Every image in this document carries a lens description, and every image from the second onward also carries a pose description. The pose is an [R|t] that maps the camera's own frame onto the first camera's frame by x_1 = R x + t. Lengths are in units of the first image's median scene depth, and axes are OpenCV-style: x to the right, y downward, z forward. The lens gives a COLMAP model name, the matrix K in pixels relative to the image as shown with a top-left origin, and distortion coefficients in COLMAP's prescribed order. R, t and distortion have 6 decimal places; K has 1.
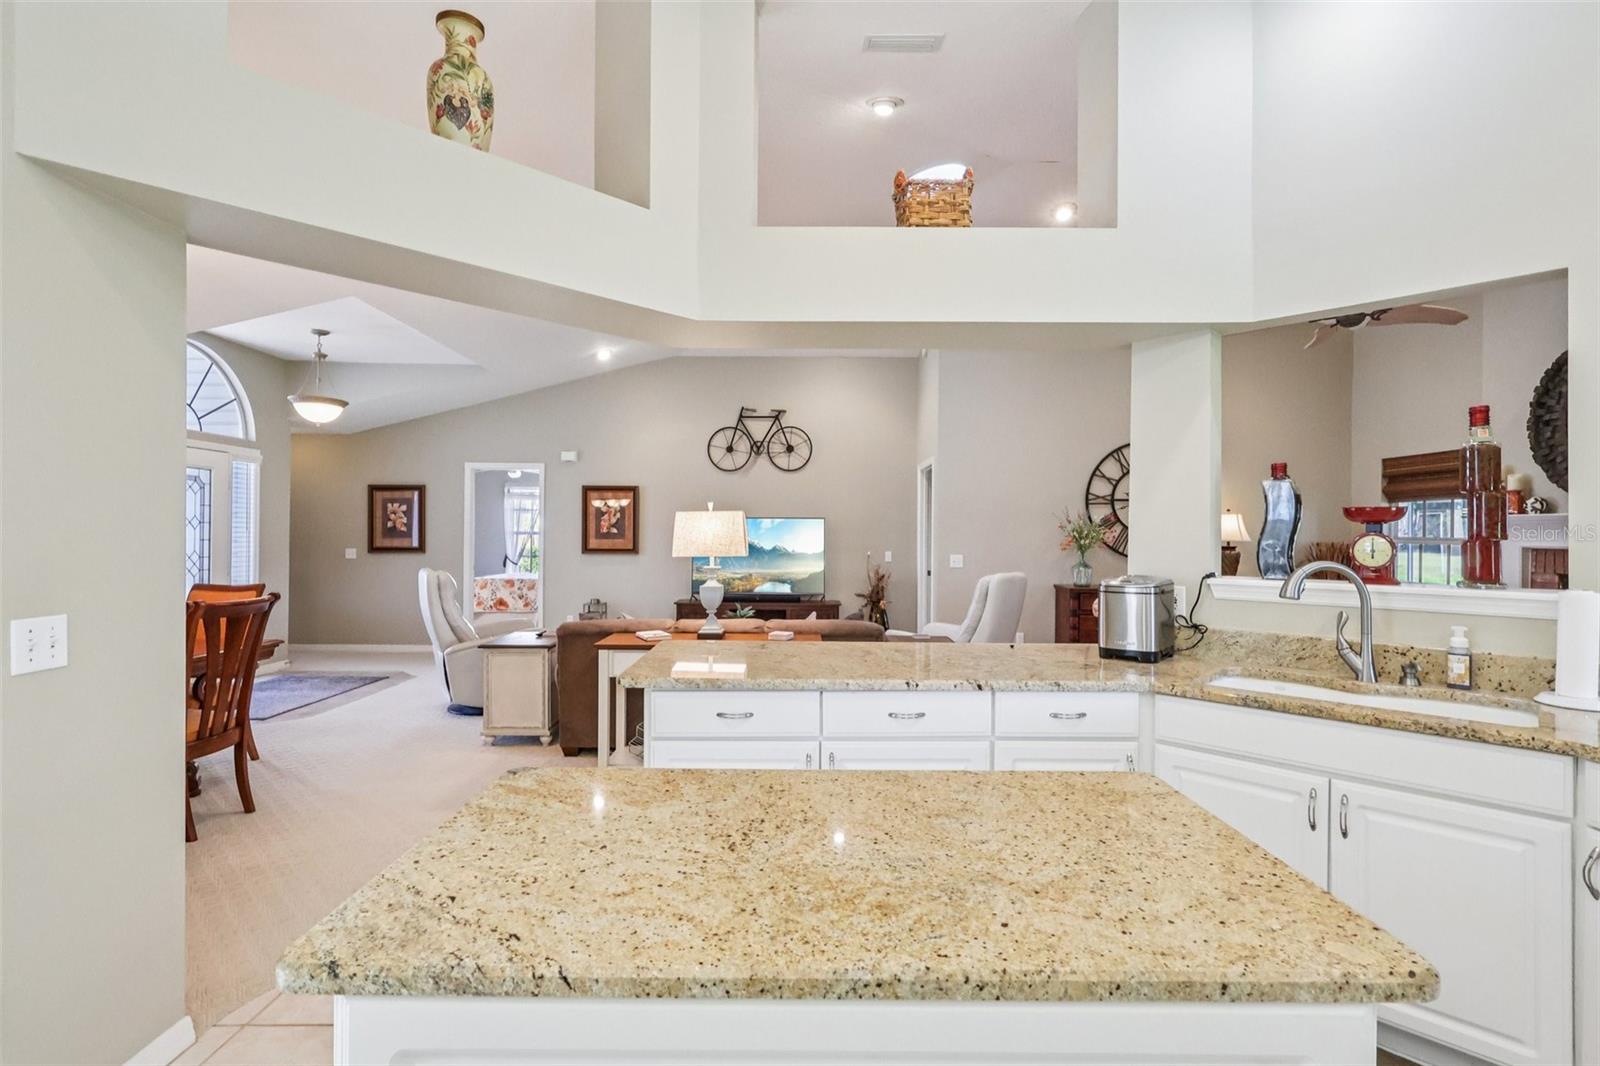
lens RADIAL K [[751.4, 0, 801.8], [0, 751.4, 528.6], [0, 0, 1]] dist [-0.001567, -0.000487]
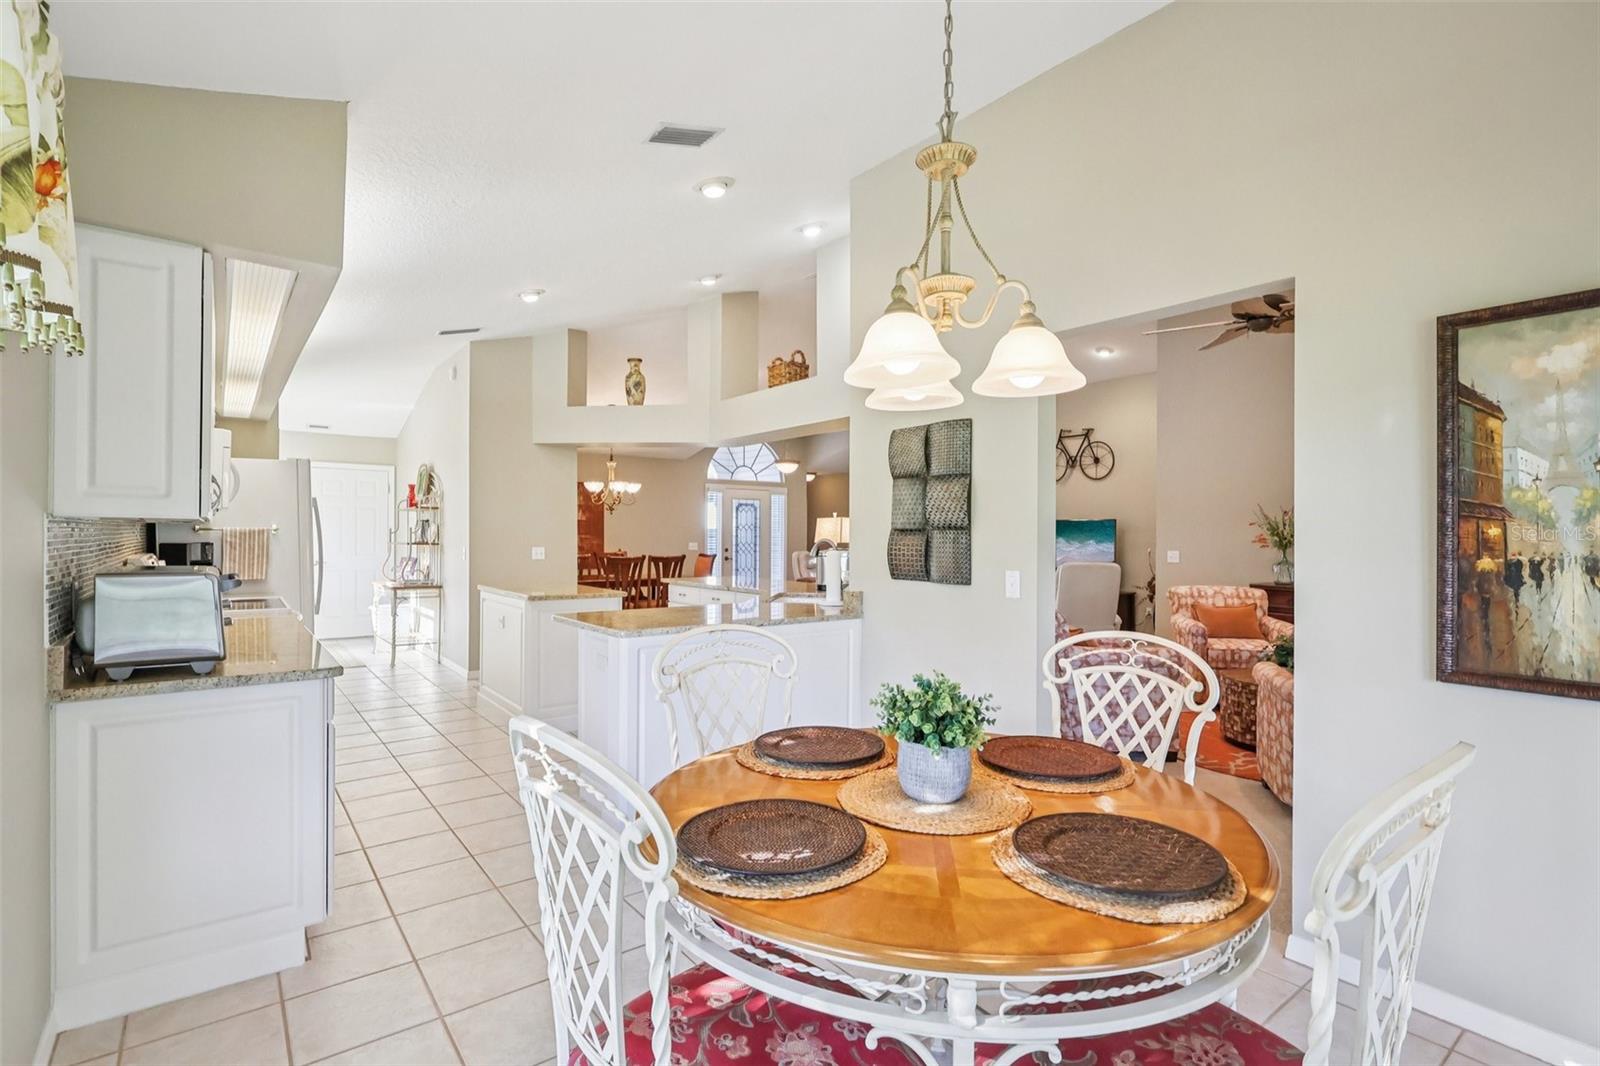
lens RADIAL K [[768.2, 0, 800.0], [0, 768.2, 533.0], [0, 0, 1]] dist [0.000330, 0.000434]
pose [[0.607193, -0.003063, -0.794549, 0.787841], [0.001246, 0.999995, -0.002903, 0.011475], [0.794554, 0.000772, 0.607193, -0.114491]]
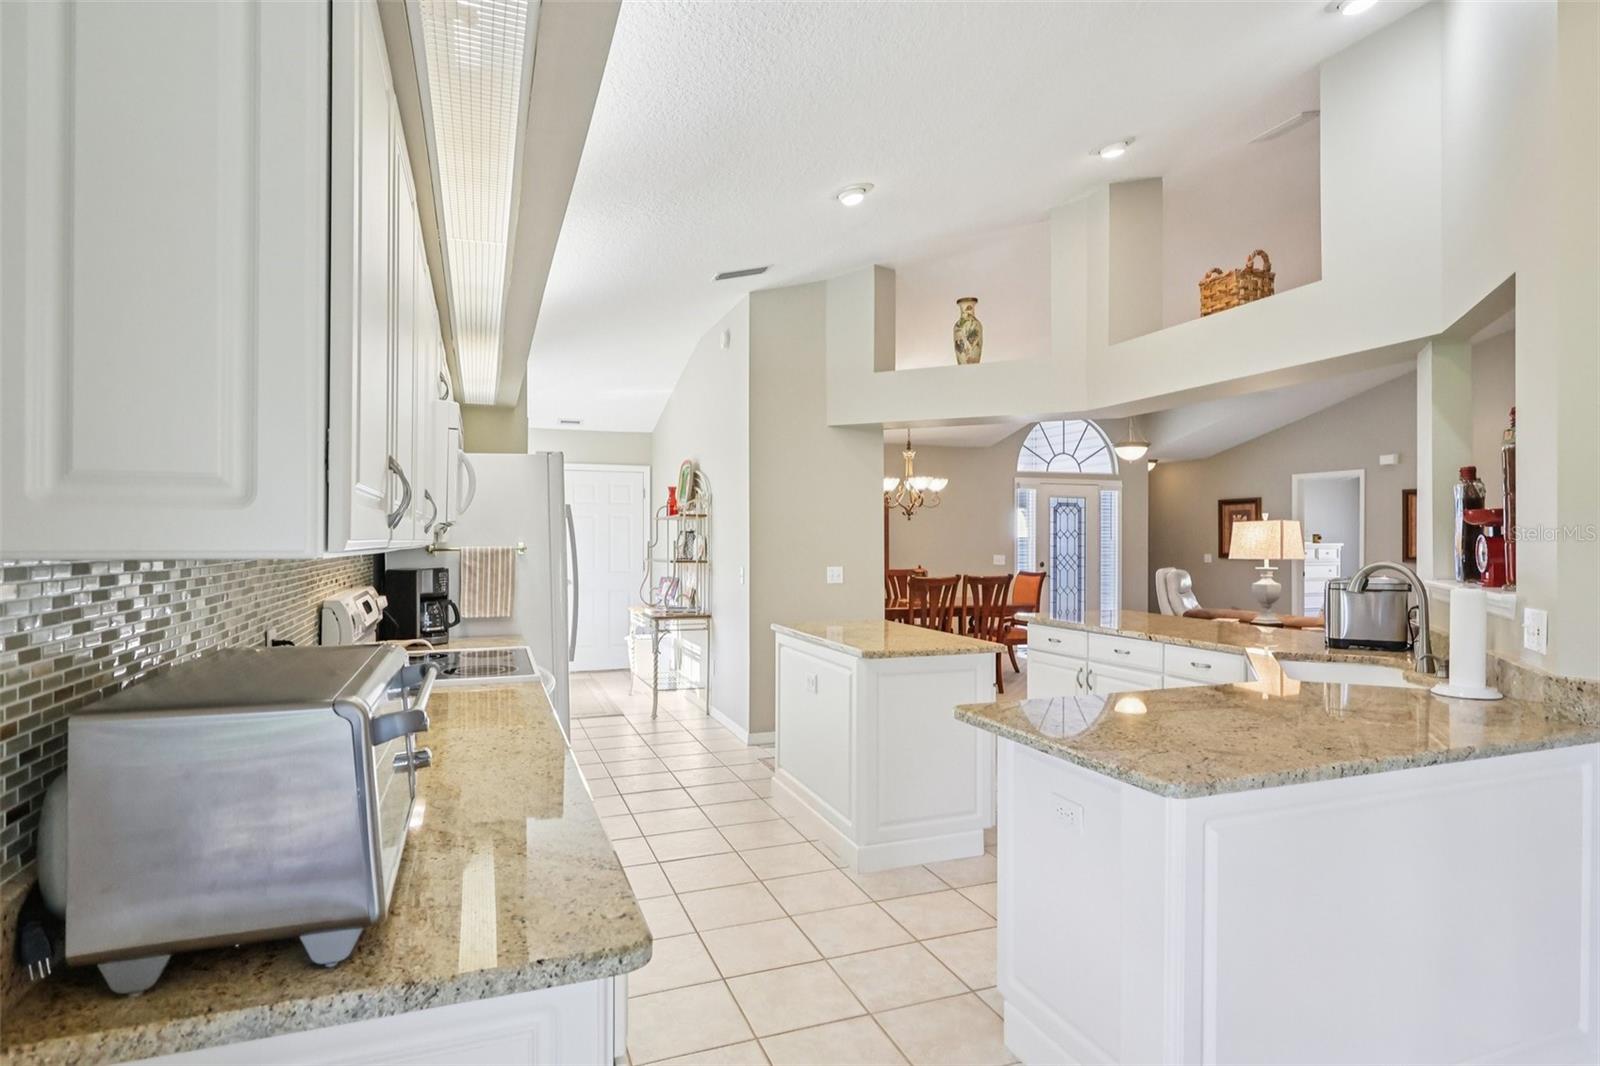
lens RADIAL K [[861.3, 0, 804.7], [0, 861.3, 527.5], [0, 0, 1]] dist [0.005307, 0.000463]
pose [[0.354101, -0.018756, -0.935019, 0.540123], [0.008239, 0.999823, -0.016935, 0.002420], [0.935171, -0.001707, 0.354192, -0.095977]]
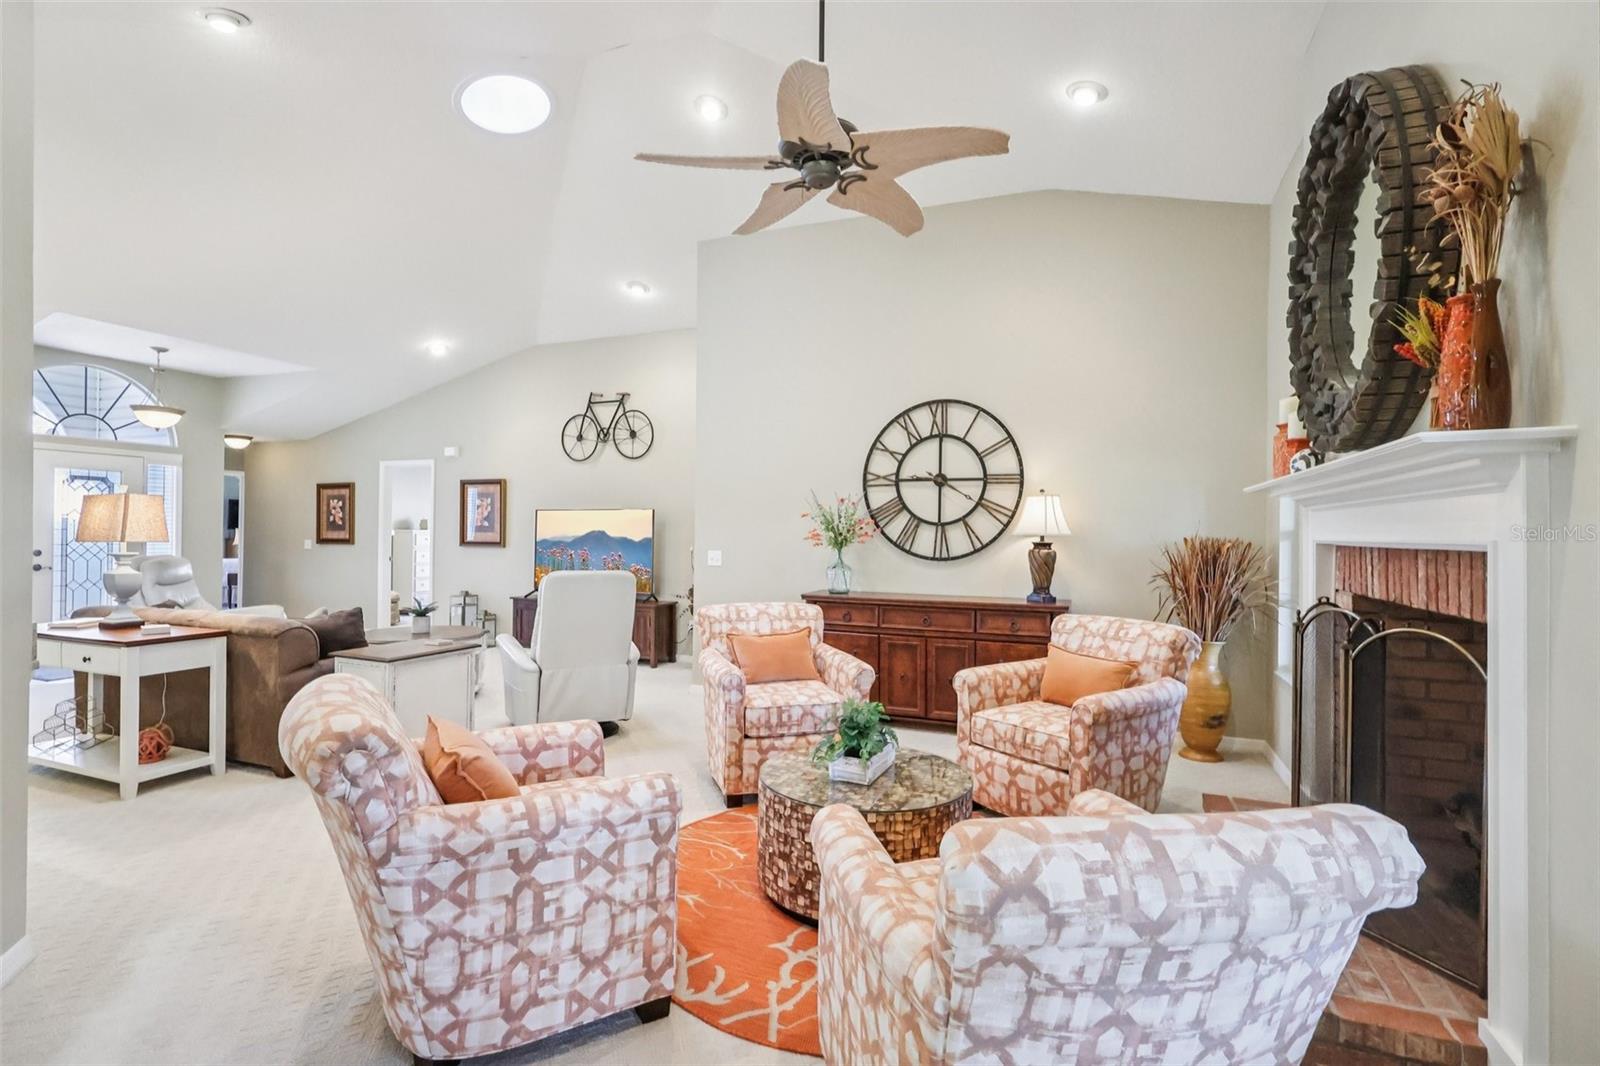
lens RADIAL K [[751.4, 0, 801.8], [0, 751.4, 528.6], [0, 0, 1]] dist [-0.001567, -0.000487]
pose [[0.926594, 0.000526, -0.376063, 0.626744], [-0.000859, 0.999999, -0.000718, 0.011426], [0.376062, 0.000988, 0.926594, 0.272357]]
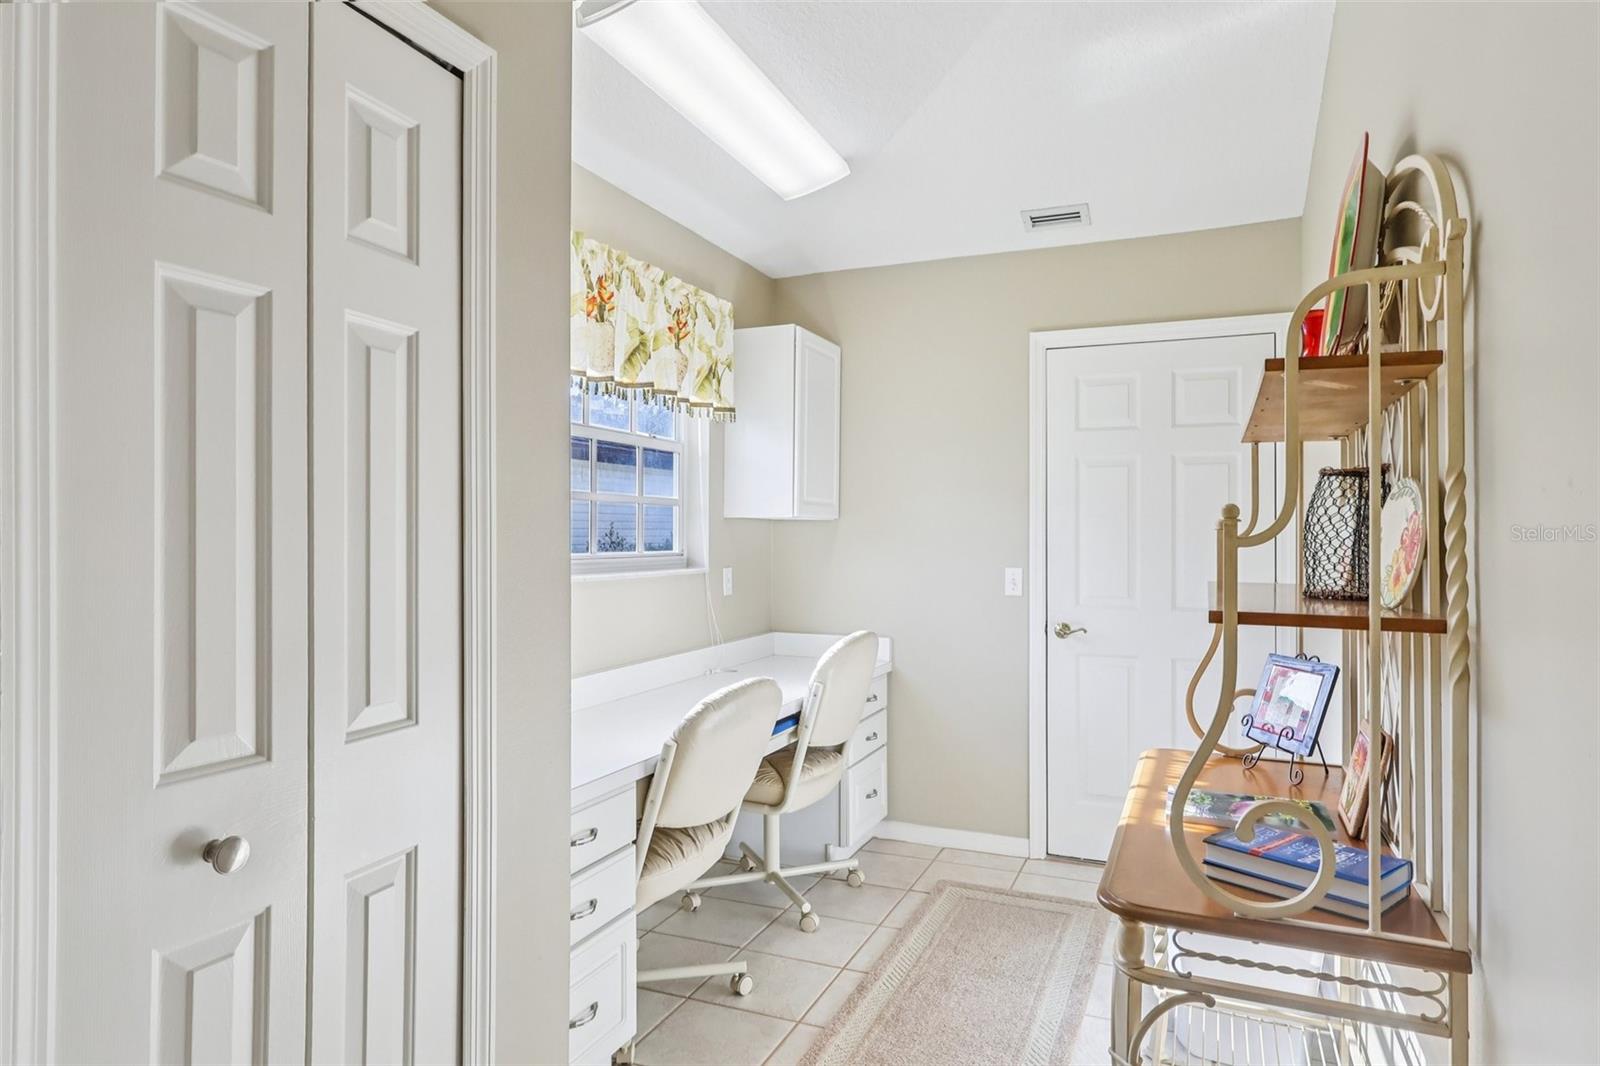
lens RADIAL K [[952.7, 0, 800.0], [0, 952.7, 533.0], [0, 0, 1]] dist [0.000723, 0.000218]
pose [[-0.393548, -0.006285, -0.919283, -0.173103], [0.001186, 0.999972, -0.007344, 0.005631], [0.919304, -0.003980, -0.393529, 0.098486]]
